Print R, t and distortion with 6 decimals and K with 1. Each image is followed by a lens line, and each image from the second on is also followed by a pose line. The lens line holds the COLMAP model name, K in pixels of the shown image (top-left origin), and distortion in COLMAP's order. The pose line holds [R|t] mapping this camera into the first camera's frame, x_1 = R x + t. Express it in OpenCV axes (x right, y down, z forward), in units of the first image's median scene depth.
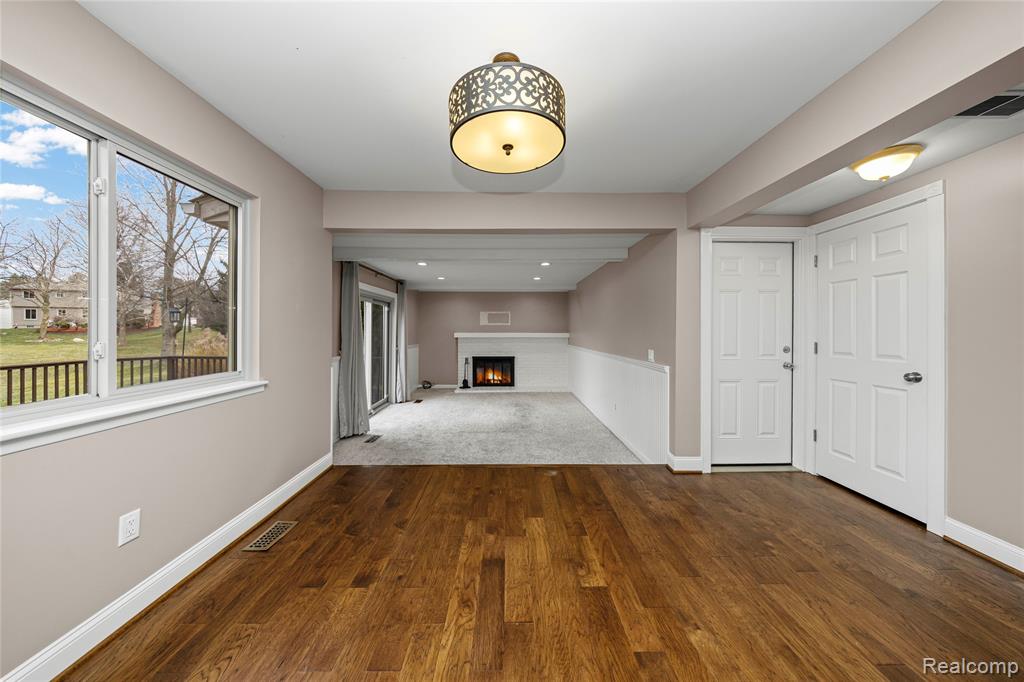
lens RADIAL K [[334.7, 0, 512.0], [0, 334.7, 332.0], [0, 0, 1]] dist [-0.002382, -0.000250]
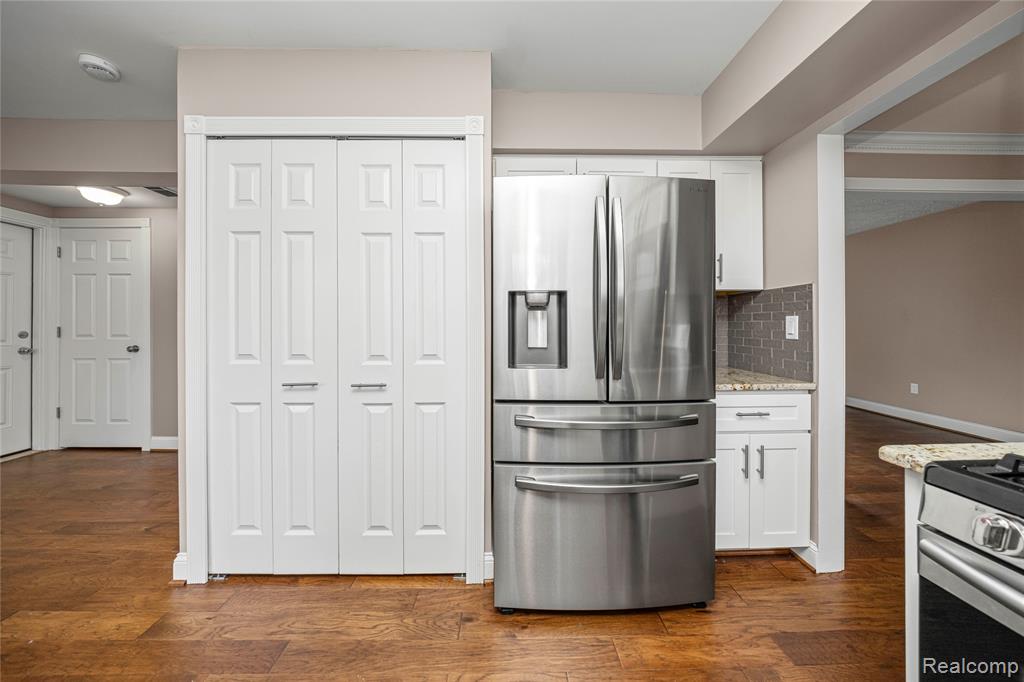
lens RADIAL K [[337.5, 0, 509.6], [0, 337.5, 325.2], [0, 0, 1]] dist [-0.001154, -0.000101]
pose [[-0.000166, -0.001861, 0.999998, -0.228960], [0.001845, 0.999997, 0.001862, 0.032485], [-0.999998, 0.001845, -0.000162, -0.576395]]
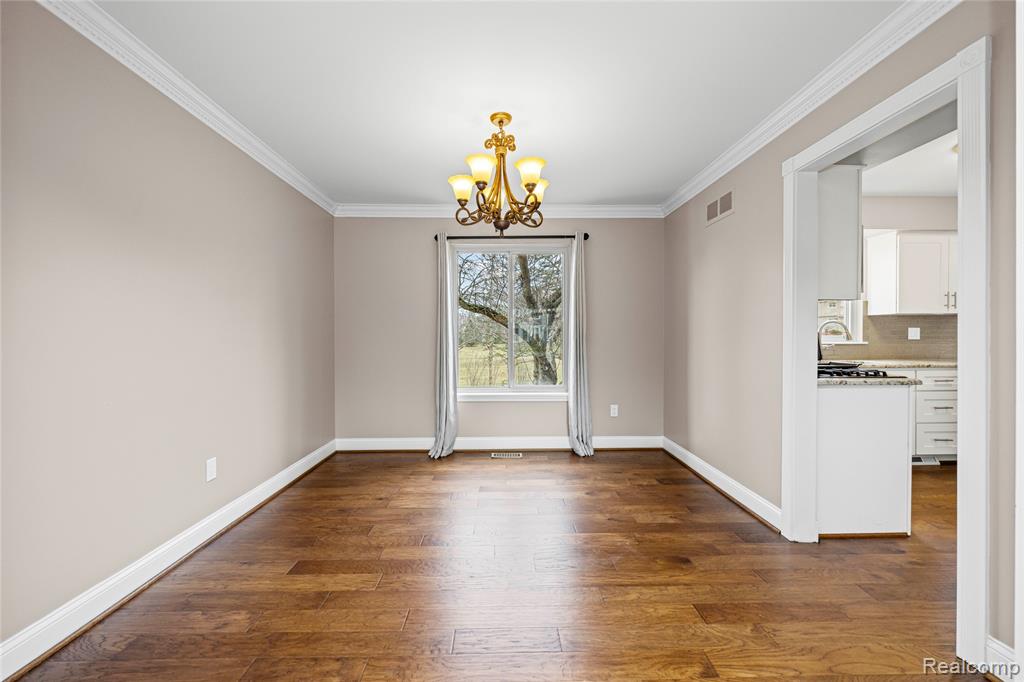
lens RADIAL K [[402.2, 0, 512.0], [0, 402.2, 341.0], [0, 0, 1]] dist [-0.001351, -0.000250]
pose [[0.016290, 0.006077, -0.999849, 1.069717], [0.000660, 0.999981, 0.006089, 0.055923], [0.999867, -0.000759, 0.016286, -1.960678]]
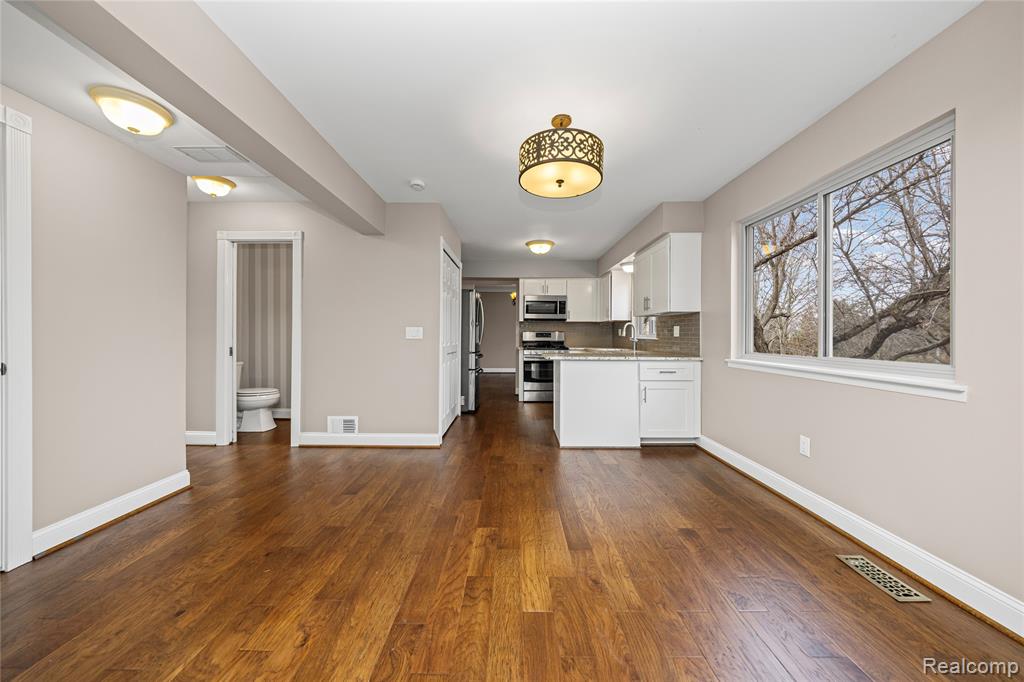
lens RADIAL K [[344.7, 0, 512.0], [0, 344.7, 341.0], [0, 0, 1]] dist [-0.001648, -0.000117]
pose [[-0.999848, -0.008734, 0.015121, 0.104339], [-0.008401, 0.999723, 0.022004, 0.049207], [-0.015309, 0.021873, -0.999644, 1.566394]]
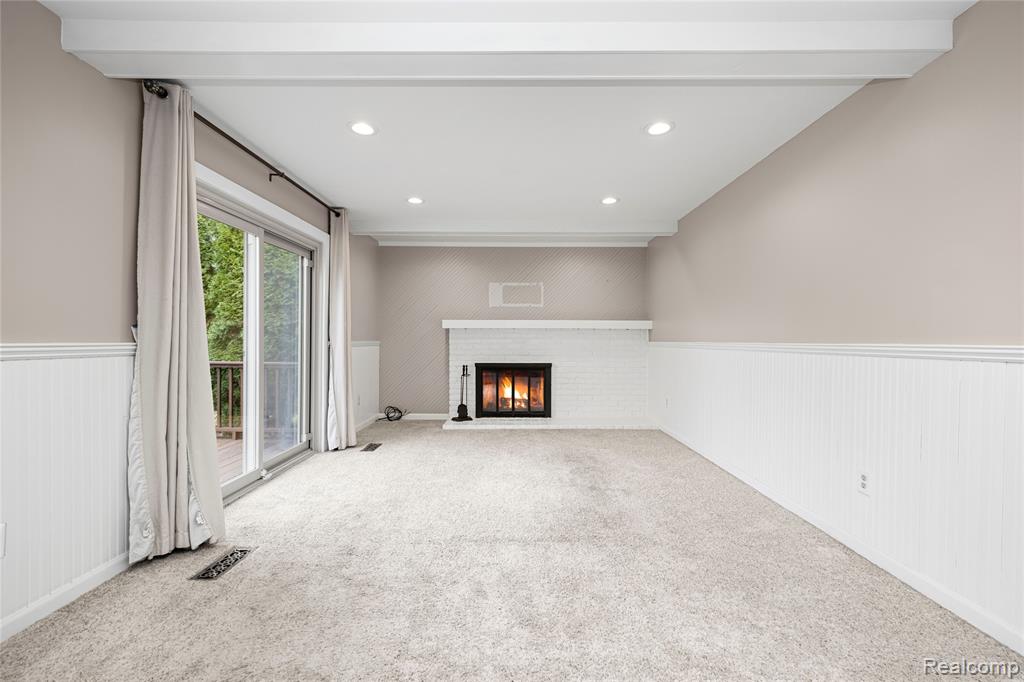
lens RADIAL K [[433.4, 0, 514.6], [0, 433.4, 342.0], [0, 0, 1]] dist [-0.002213, -0.000392]
pose [[0.999914, 0.002753, -0.012852, -0.154811], [-0.002732, 0.999995, 0.001651, 0.131143], [0.012857, -0.001616, 0.999916, 0.991073]]
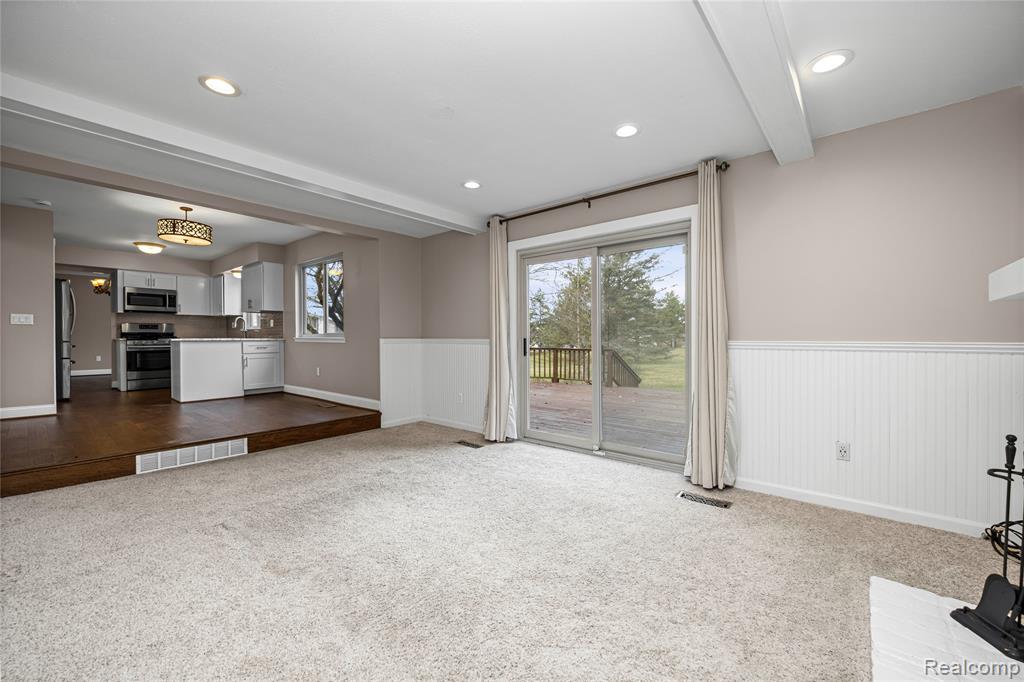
lens RADIAL K [[433.4, 0, 514.6], [0, 433.4, 342.0], [0, 0, 1]] dist [-0.002213, -0.000392]
pose [[-0.669232, 0.002758, -0.743048, 0.518735], [-0.007302, 0.999920, 0.010288, 0.126627], [0.743018, 0.012311, -0.669159, 3.387129]]
